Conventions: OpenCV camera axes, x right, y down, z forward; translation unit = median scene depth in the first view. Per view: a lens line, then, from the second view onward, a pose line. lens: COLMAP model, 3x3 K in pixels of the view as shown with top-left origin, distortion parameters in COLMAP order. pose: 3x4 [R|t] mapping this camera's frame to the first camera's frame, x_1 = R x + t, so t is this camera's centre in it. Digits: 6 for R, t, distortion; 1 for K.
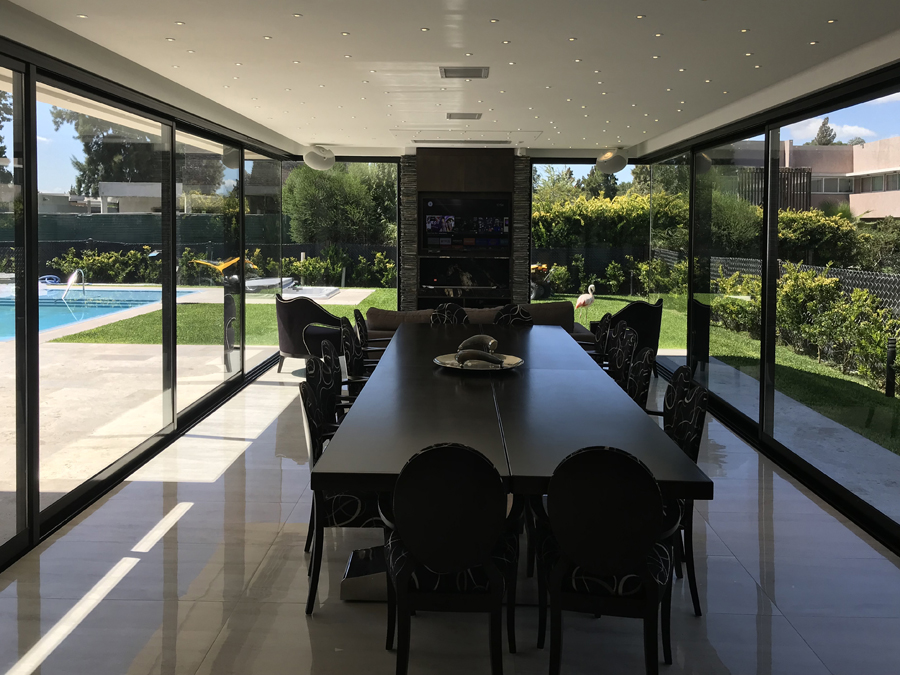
lens RADIAL K [[726.6, 0, 451.4], [0, 726.6, 337.7], [0, 0, 1]] dist [0.015050, 0.002549]
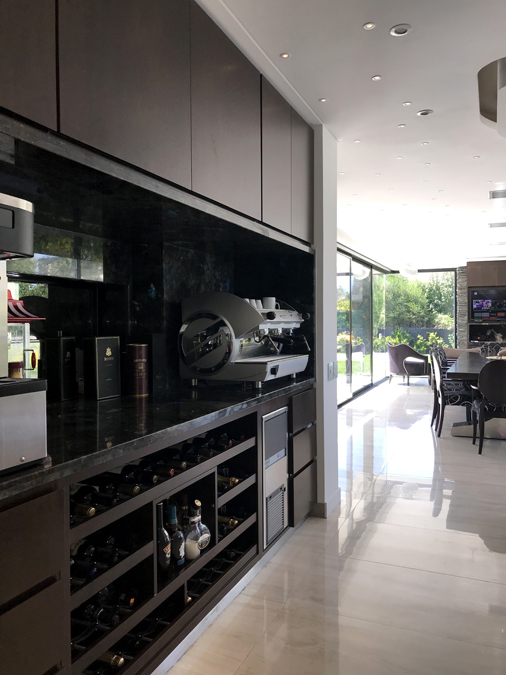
lens RADIAL K [[544.9, 0, 252.1], [0, 544.9, 338.3], [0, 0, 1]] dist [0.015050, 0.002549]
pose [[0.922601, -0.005234, -0.385721, -0.018755], [-0.044010, 0.991951, -0.118728, 0.095741], [0.383238, 0.126514, 0.914944, -0.364735]]
